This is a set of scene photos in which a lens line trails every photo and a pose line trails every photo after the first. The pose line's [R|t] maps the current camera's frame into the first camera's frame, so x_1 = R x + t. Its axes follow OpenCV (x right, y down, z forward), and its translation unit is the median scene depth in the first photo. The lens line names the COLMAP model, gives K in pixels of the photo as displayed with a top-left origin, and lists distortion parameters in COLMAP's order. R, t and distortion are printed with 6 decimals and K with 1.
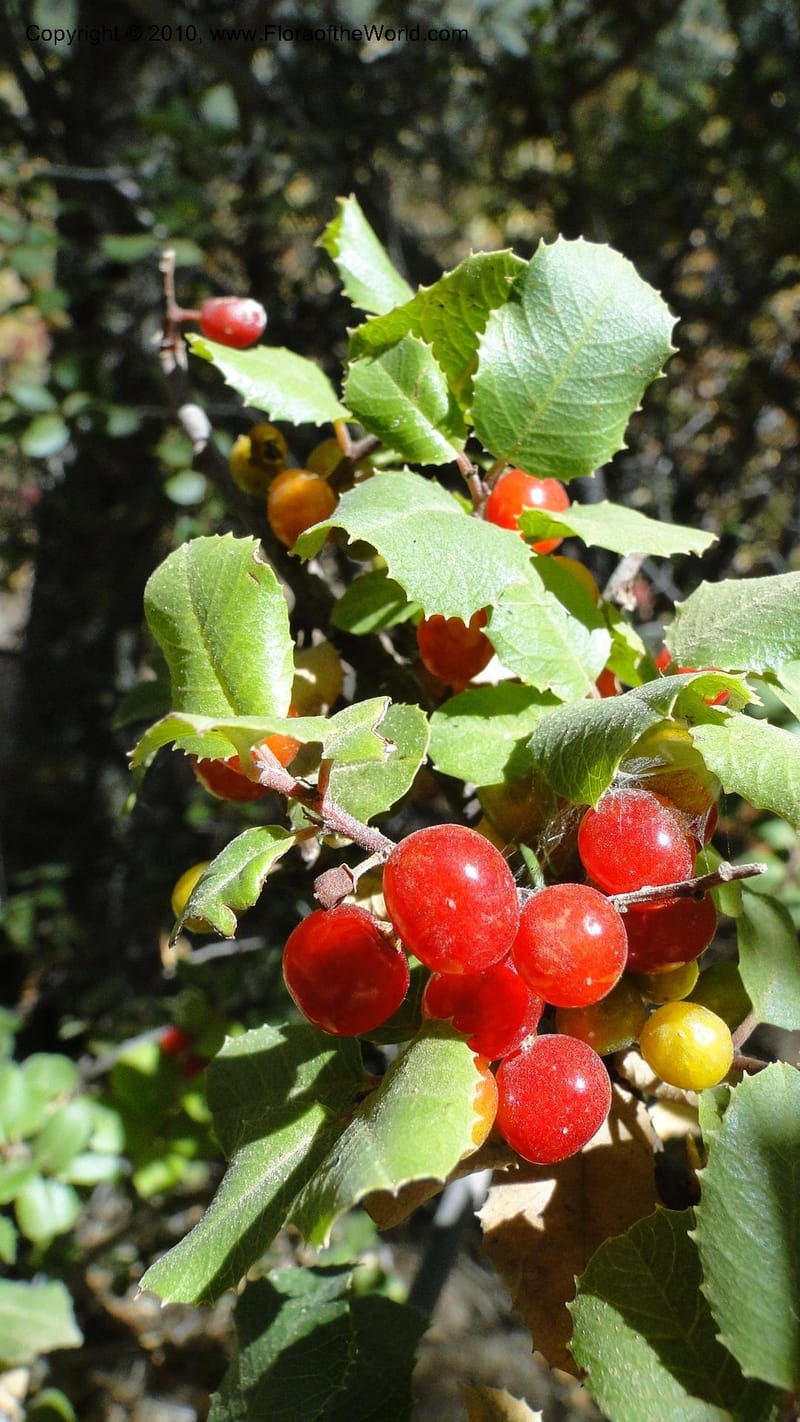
lens RADIAL K [[1164.5, 0, 397.7], [0, 1164.5, 708.6], [0, 0, 1]] dist [-0.016868, -0.035715]
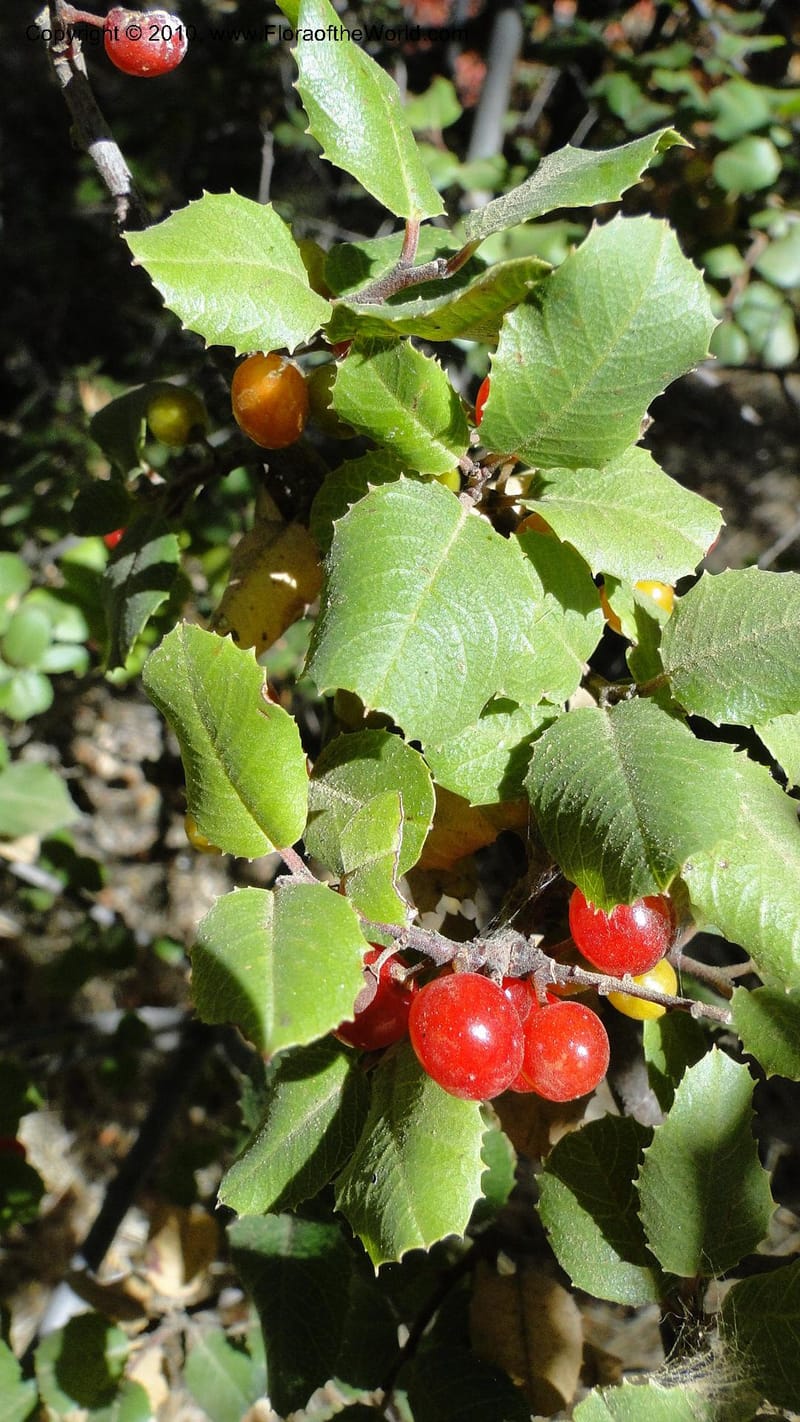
lens RADIAL K [[1164.5, 0, 398.4], [0, 1164.5, 710.9], [0, 0, 1]] dist [-0.016868, -0.035715]
pose [[0.997013, -0.043821, 0.063593, -0.063276], [0.001427, 0.833741, 0.552153, -0.571552], [-0.077216, -0.550413, 0.831314, 0.148919]]
